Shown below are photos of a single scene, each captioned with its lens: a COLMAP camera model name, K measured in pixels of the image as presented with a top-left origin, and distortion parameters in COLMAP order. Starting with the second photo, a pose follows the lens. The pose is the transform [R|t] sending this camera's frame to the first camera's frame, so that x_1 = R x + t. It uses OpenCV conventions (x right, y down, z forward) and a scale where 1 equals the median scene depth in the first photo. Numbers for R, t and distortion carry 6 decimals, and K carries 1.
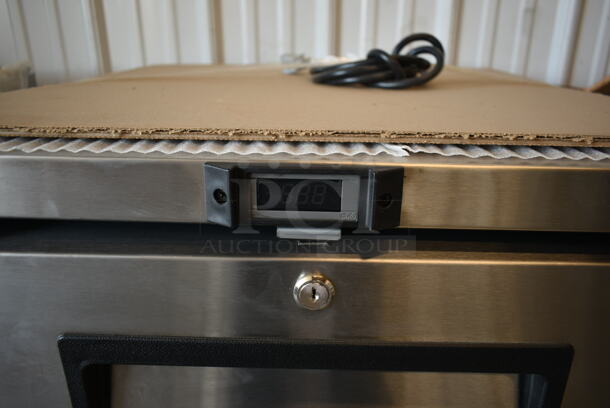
lens RADIAL K [[465.1, 0, 316.2], [0, 465.1, 193.7], [0, 0, 1]] dist [-0.066677, -0.006410]
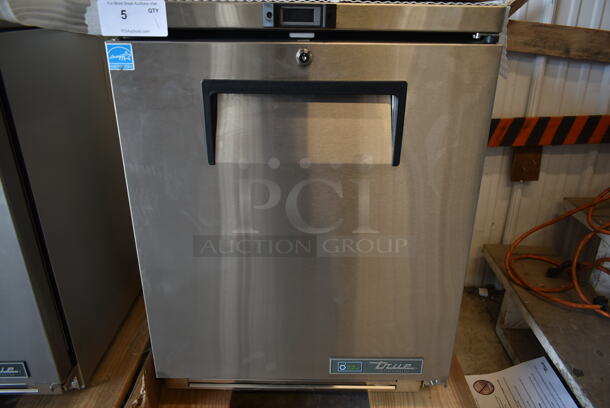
lens RADIAL K [[466.3, 0, 305.9], [0, 466.3, 206.1], [0, 0, 1]] dist [-0.025334, 0.009139]
pose [[0.999983, -0.004496, 0.003831, -0.008309], [0.004281, 0.998512, 0.054360, 0.903390], [-0.004070, -0.054342, 0.998514, -1.658416]]
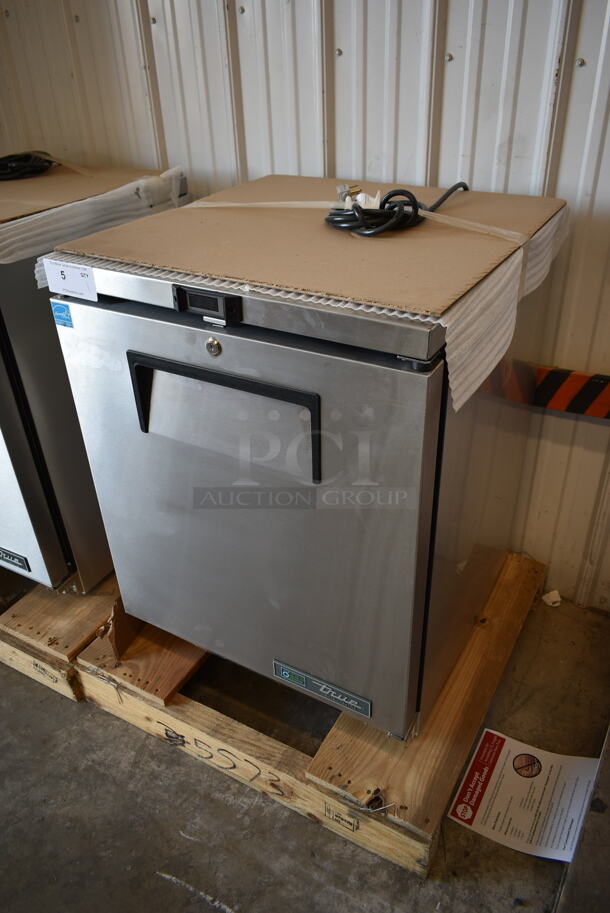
lens RADIAL K [[698.0, 0, 305.1], [0, 698.0, 455.8], [0, 0, 1]] dist [-0.025334, 0.009139]
pose [[0.870383, 0.232862, -0.433830, 1.991623], [-0.129141, 0.958215, 0.255238, -0.206126], [0.475138, -0.166130, 0.864086, -1.831803]]
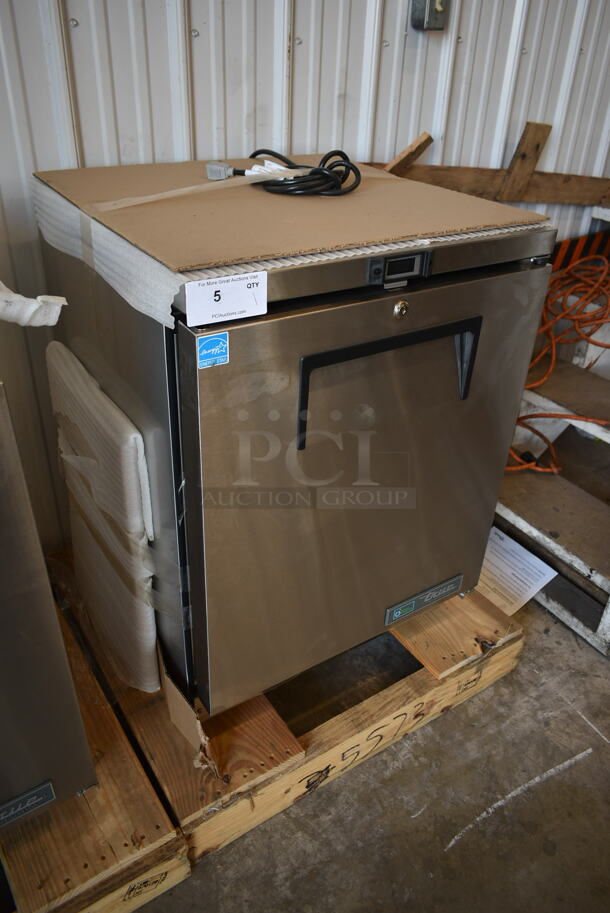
lens RADIAL K [[698.0, 0, 305.4], [0, 698.0, 455.9], [0, 0, 1]] dist [-0.025334, 0.009139]
pose [[0.829933, -0.273442, 0.486252, -2.261865], [0.155659, 0.950523, 0.268844, -0.103335], [-0.535707, -0.147433, 0.831434, -1.712252]]
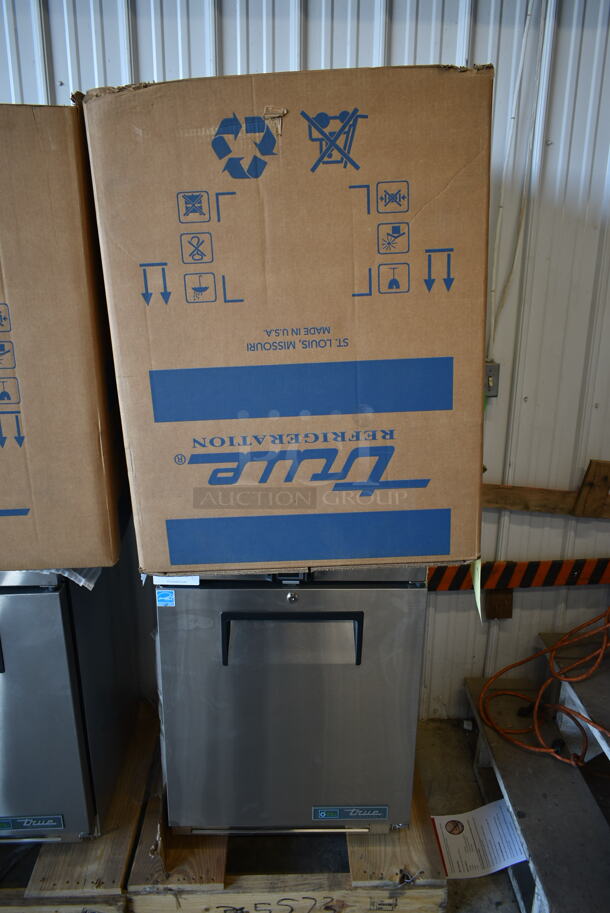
lens RADIAL K [[698.0, 0, 301.4], [0, 698.0, 457.2], [0, 0, 1]] dist [-0.025334, 0.009139]
pose [[0.999365, -0.006546, 0.035032, -0.123786], [0.008466, 0.998453, -0.054962, -0.625511], [-0.034618, 0.055224, 0.997874, -4.774489]]
